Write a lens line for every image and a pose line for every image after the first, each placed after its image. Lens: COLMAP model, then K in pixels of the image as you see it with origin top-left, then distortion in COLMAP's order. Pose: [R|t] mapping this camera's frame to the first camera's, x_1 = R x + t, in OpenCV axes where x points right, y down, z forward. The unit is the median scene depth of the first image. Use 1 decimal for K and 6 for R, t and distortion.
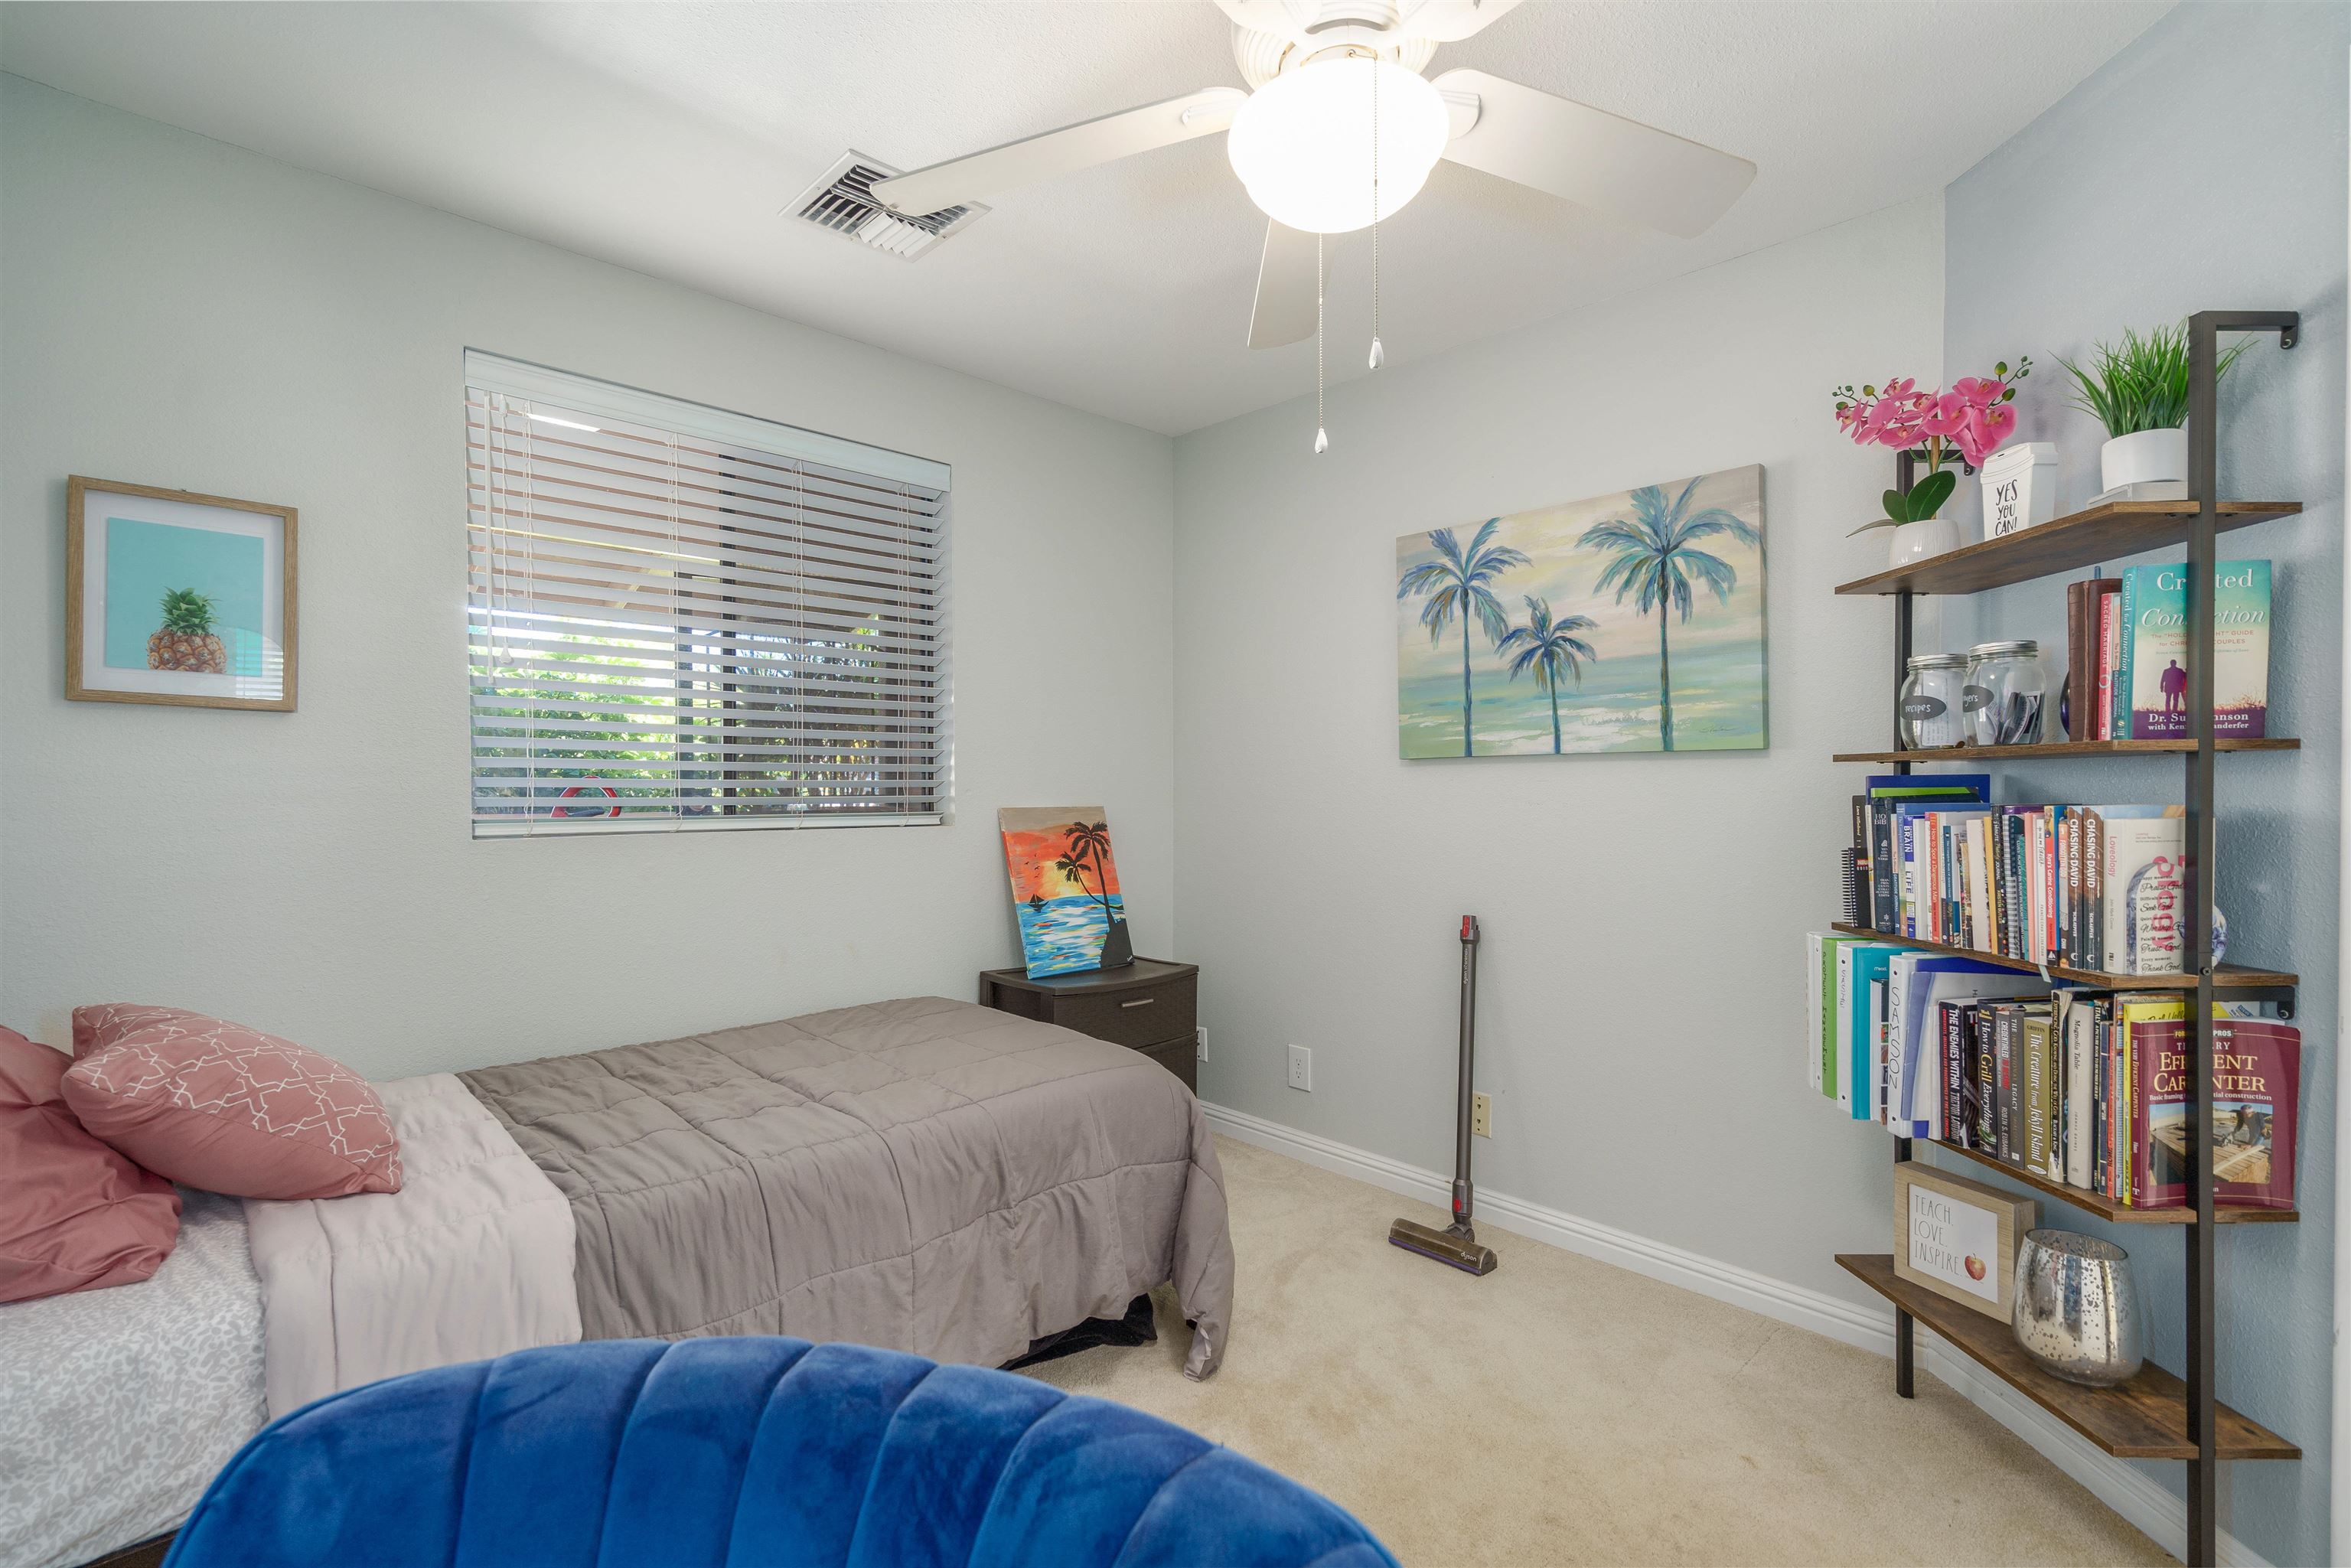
lens RADIAL K [[1042.4, 0, 1175.5], [0, 1042.4, 784.0], [0, 0, 1]] dist [0.000229, -0.000023]
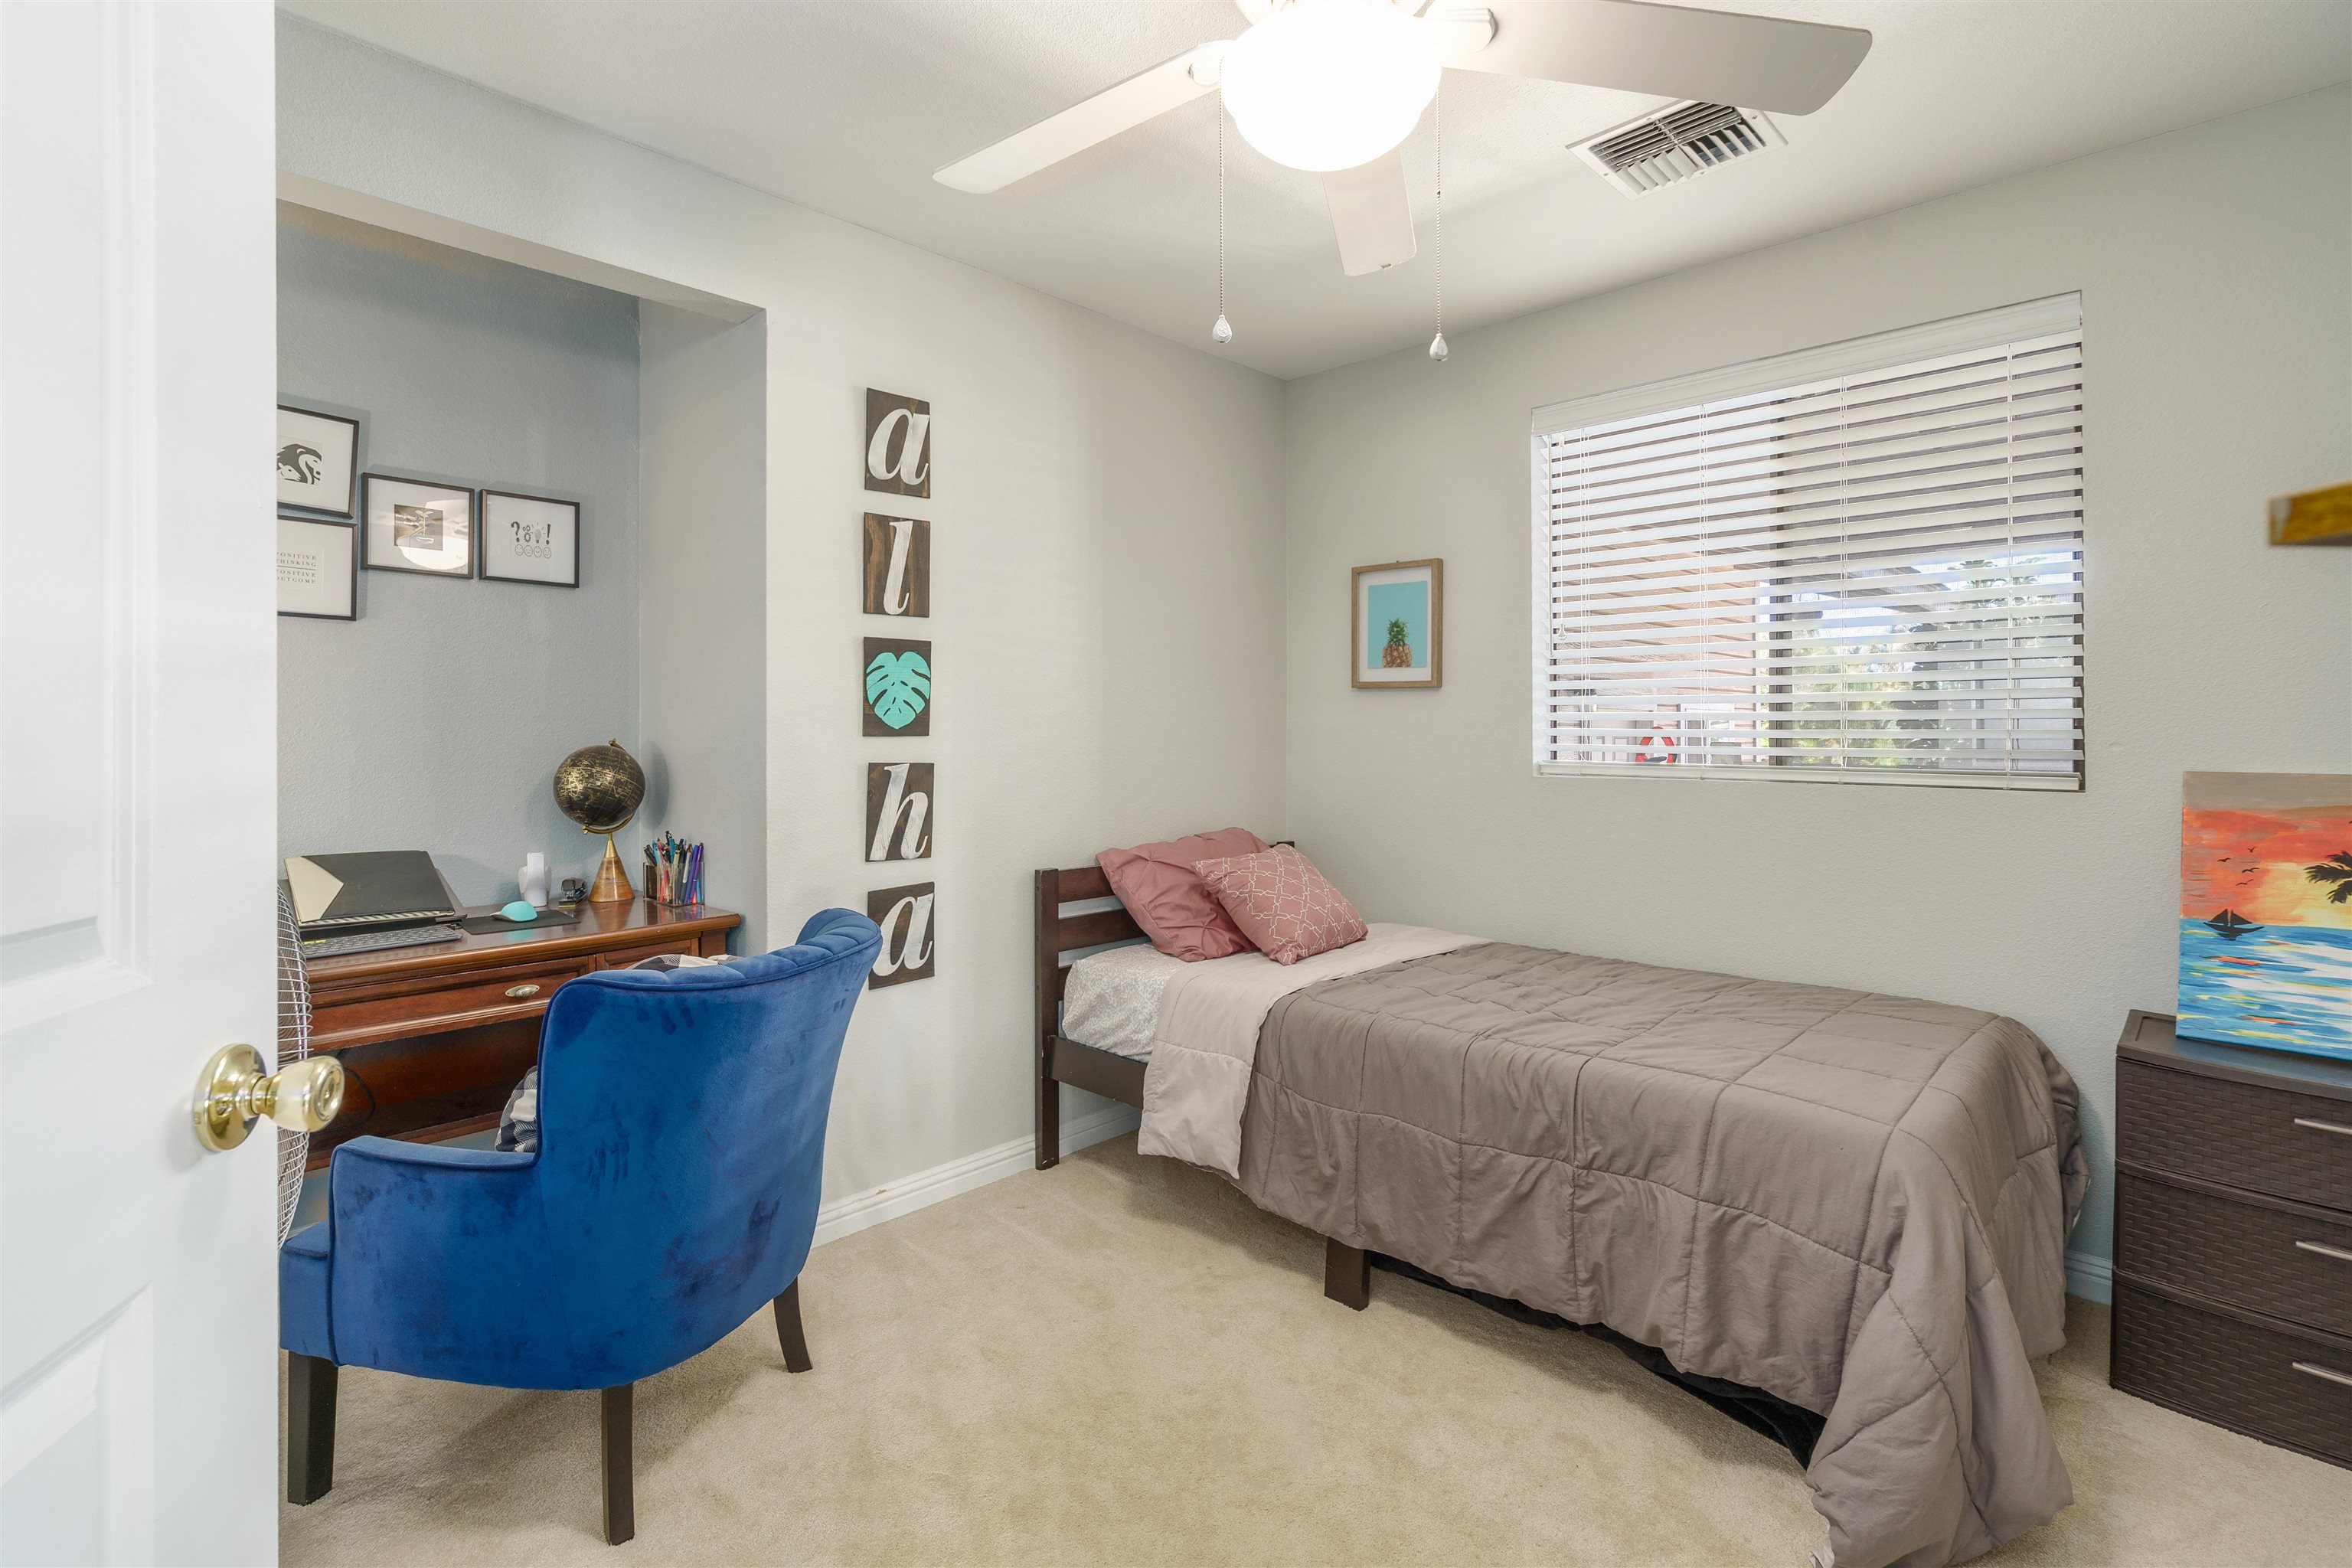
lens RADIAL K [[1074.7, 0, 1174.0], [0, 1074.7, 730.5], [0, 0, 1]] dist [0.000546, 0.000113]
pose [[0.048617, -0.000673, -0.998817, 0.777389], [-0.001002, 0.999999, -0.000722, -0.002531], [0.998817, 0.001036, 0.048616, 0.535940]]
